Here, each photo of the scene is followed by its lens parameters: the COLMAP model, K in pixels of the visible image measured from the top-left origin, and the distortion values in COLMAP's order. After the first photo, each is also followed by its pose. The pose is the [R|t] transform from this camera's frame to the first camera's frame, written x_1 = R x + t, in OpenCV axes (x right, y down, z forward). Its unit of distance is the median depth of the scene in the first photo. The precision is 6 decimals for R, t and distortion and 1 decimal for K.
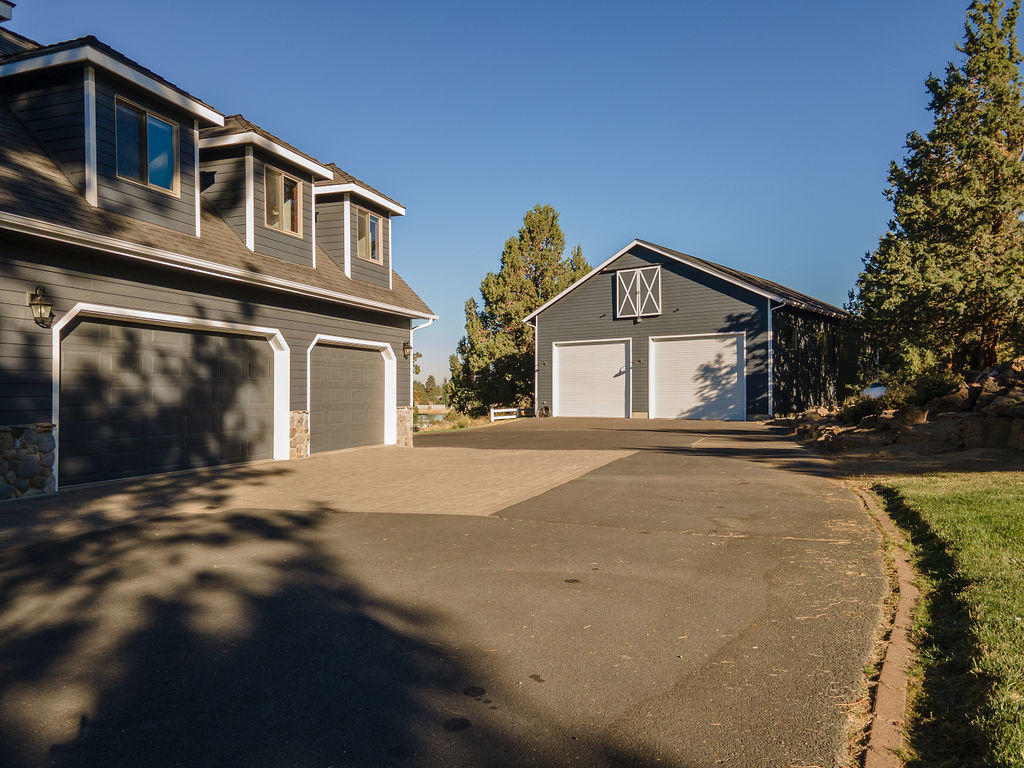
lens RADIAL K [[716.9, 0, 512.0], [0, 716.9, 384.0], [0, 0, 1]] dist [0.031622, -0.001798]
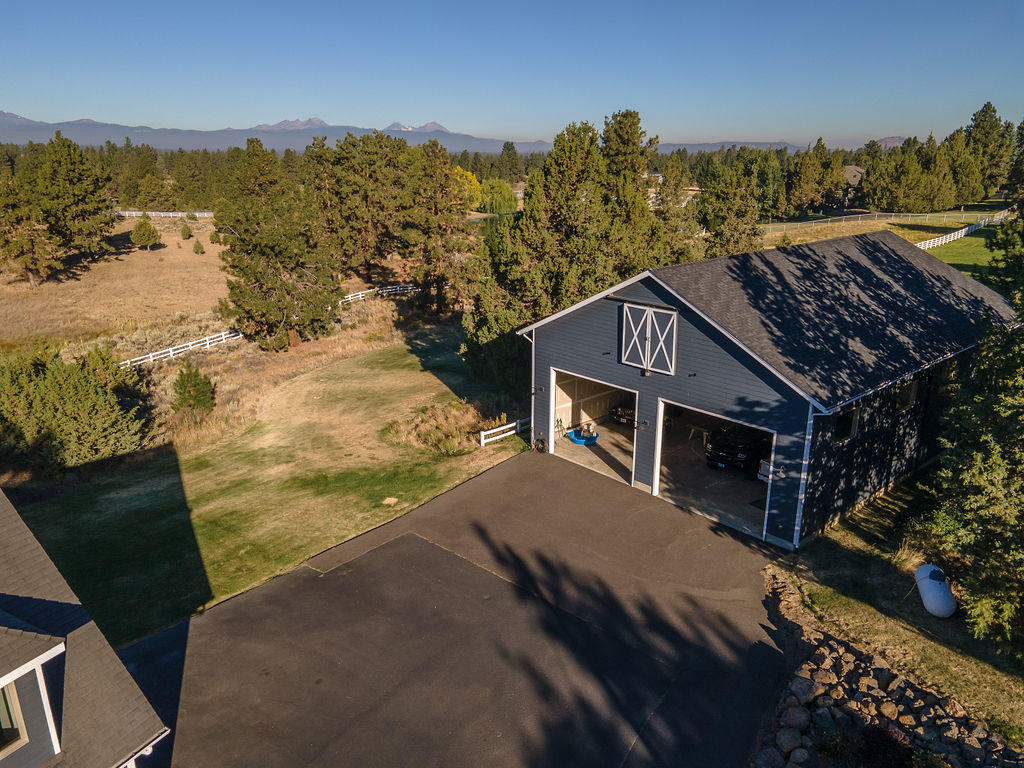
lens RADIAL K [[716.9, 0, 512.0], [0, 716.9, 384.0], [0, 0, 1]] dist [0.031622, -0.001798]
pose [[0.984704, 0.051662, -0.166398, 0.163056], [0.002993, 0.949873, 0.312622, -0.318434], [0.174207, -0.308338, 0.935189, 0.256511]]
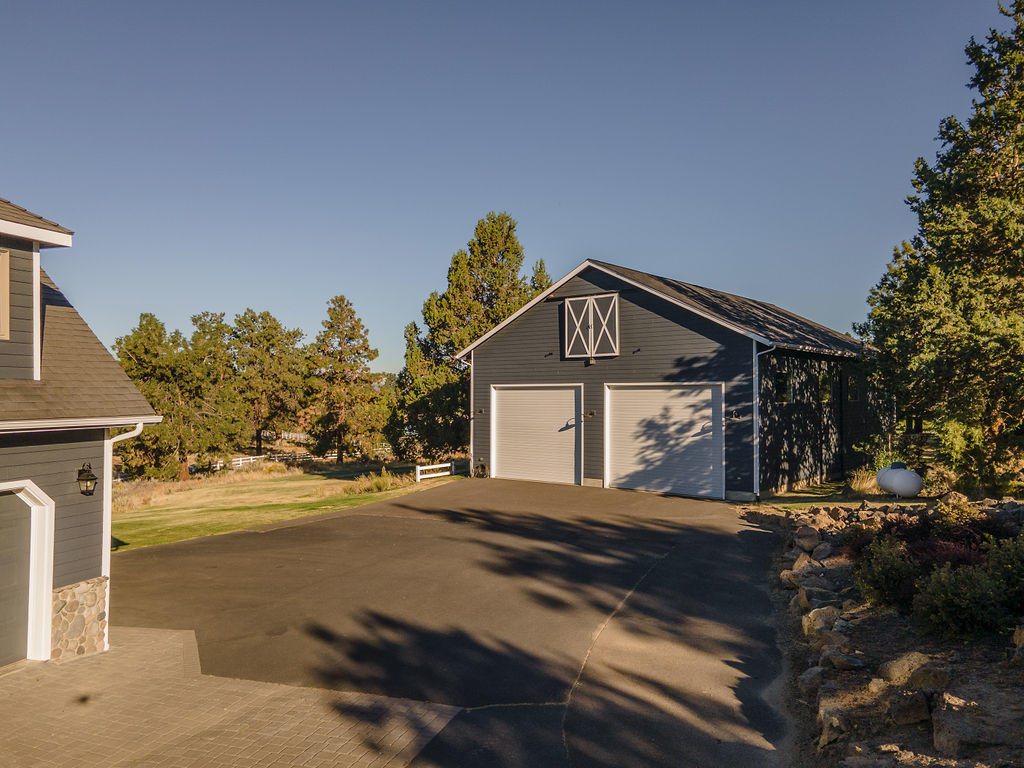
lens RADIAL K [[716.9, 0, 512.0], [0, 716.9, 384.0], [0, 0, 1]] dist [0.031622, -0.001798]
pose [[0.999945, 0.001213, -0.010416, 0.097741], [-0.001251, 0.999993, -0.003641, -0.061535], [0.010412, 0.003654, 0.999939, 0.213278]]
